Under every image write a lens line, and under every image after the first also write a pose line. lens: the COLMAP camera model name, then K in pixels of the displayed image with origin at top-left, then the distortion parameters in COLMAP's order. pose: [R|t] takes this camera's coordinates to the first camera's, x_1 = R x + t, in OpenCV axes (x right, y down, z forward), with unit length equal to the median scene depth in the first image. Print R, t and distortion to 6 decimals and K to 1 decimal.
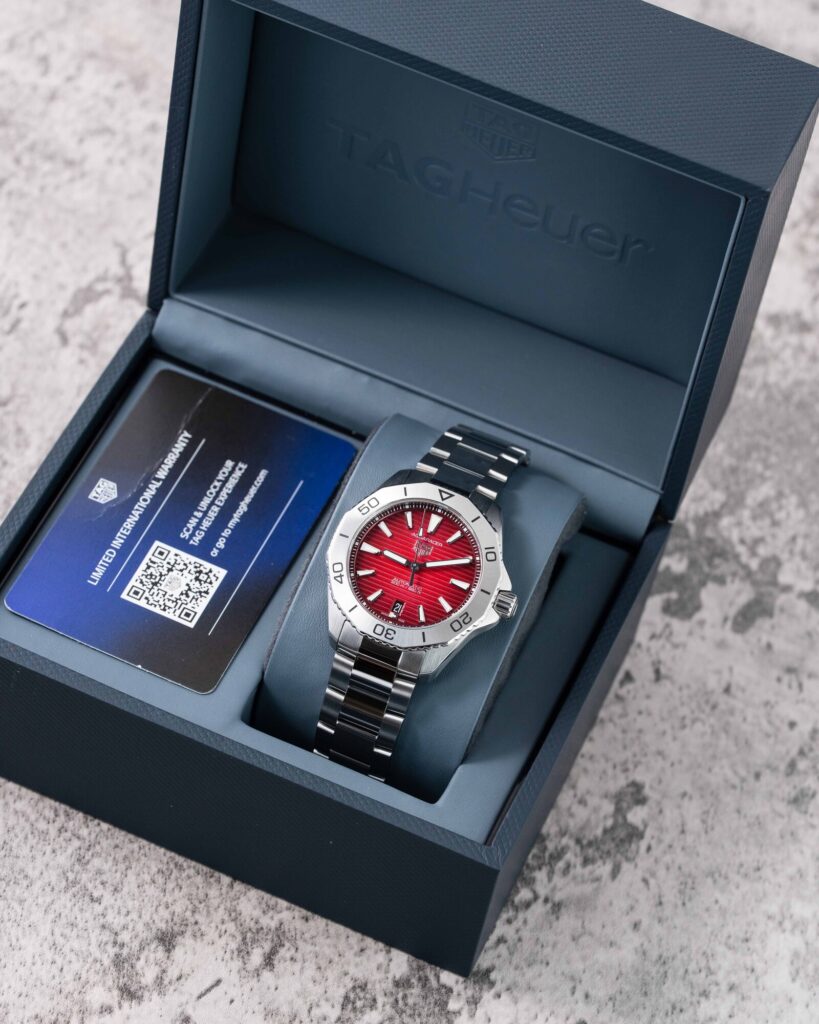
lens RADIAL K [[3650.3, 0, 409.5], [0, 3650.3, 512.0], [0, 0, 1]] dist [-0.001327, -0.193675]
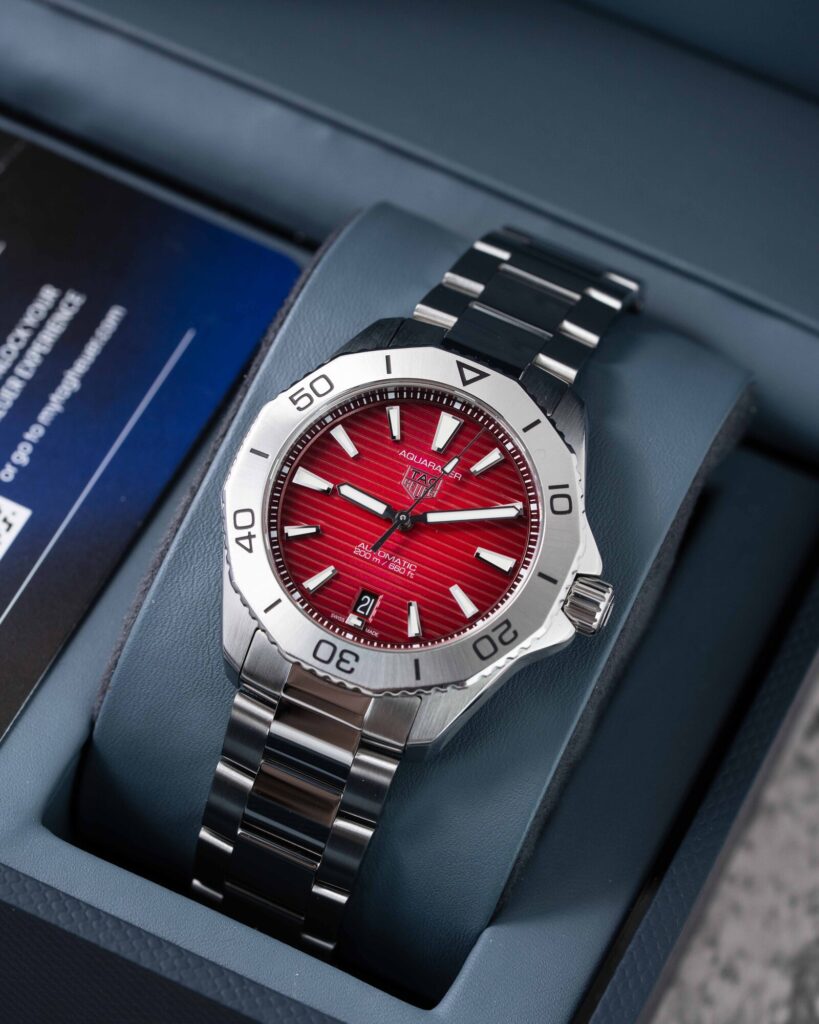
lens RADIAL K [[3650.3, 0, 409.5], [0, 3650.3, 512.0], [0, 0, 1]] dist [-0.001327, -0.193675]
pose [[0.999444, 0.024887, -0.022171, 0.012938], [-0.023488, 0.997844, 0.061284, -0.015815], [0.023648, -0.060729, 0.997874, 0.515292]]
